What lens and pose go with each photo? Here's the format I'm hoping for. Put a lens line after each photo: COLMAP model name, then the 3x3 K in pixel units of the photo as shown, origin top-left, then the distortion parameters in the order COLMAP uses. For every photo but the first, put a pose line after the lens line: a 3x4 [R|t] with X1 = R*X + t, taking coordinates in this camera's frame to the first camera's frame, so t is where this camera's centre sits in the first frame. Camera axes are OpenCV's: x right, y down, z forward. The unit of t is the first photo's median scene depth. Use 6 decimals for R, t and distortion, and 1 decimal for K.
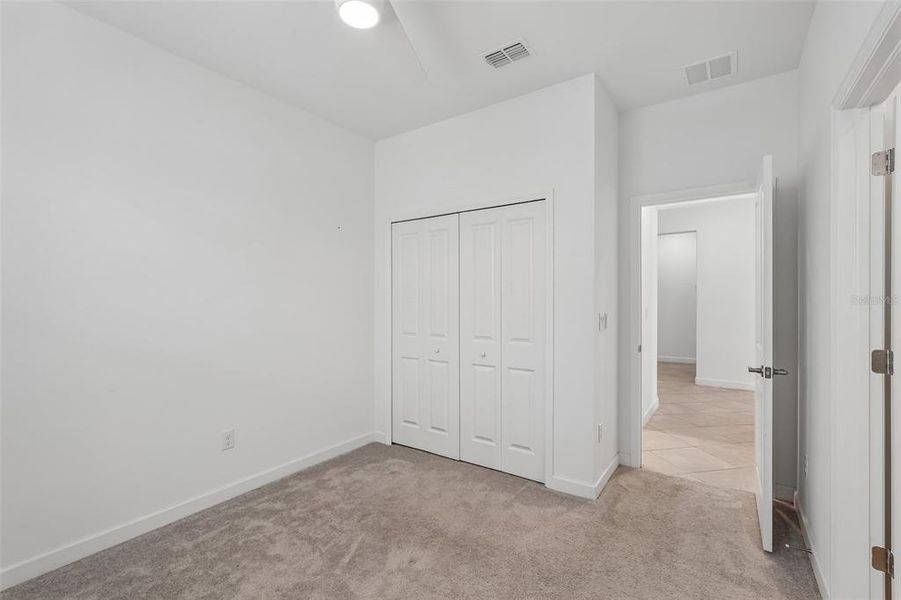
lens RADIAL K [[401.5, 0, 448.8], [0, 401.5, 298.6], [0, 0, 1]] dist [-0.003376, 0.000024]
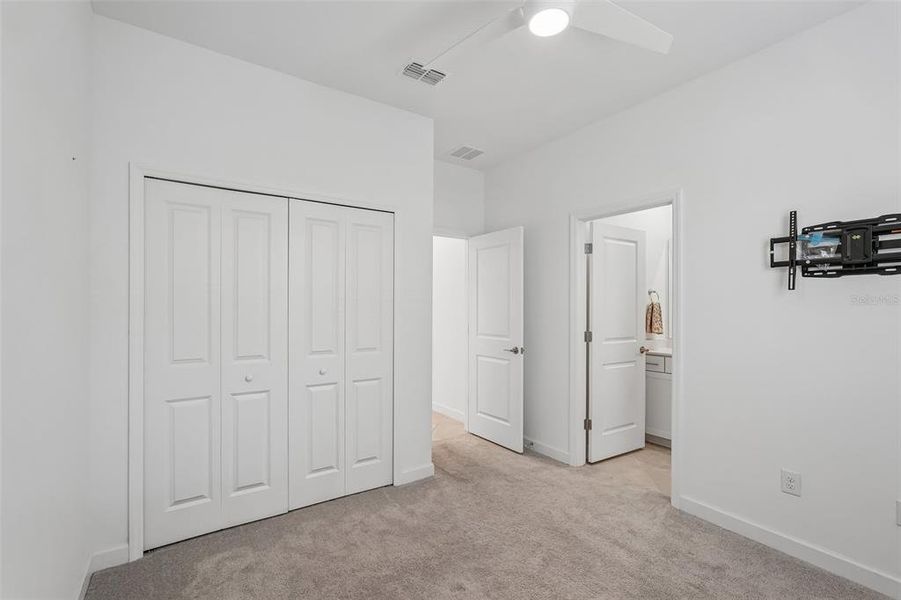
lens RADIAL K [[399.6, 0, 452.8], [0, 399.6, 304.7], [0, 0, 1]] dist [-0.001784, 0.000346]
pose [[0.356583, 0.010767, 0.934202, -0.675732], [-0.004743, 0.999942, -0.009715, 0.002912], [-0.934252, -0.000966, 0.356613, 0.476769]]
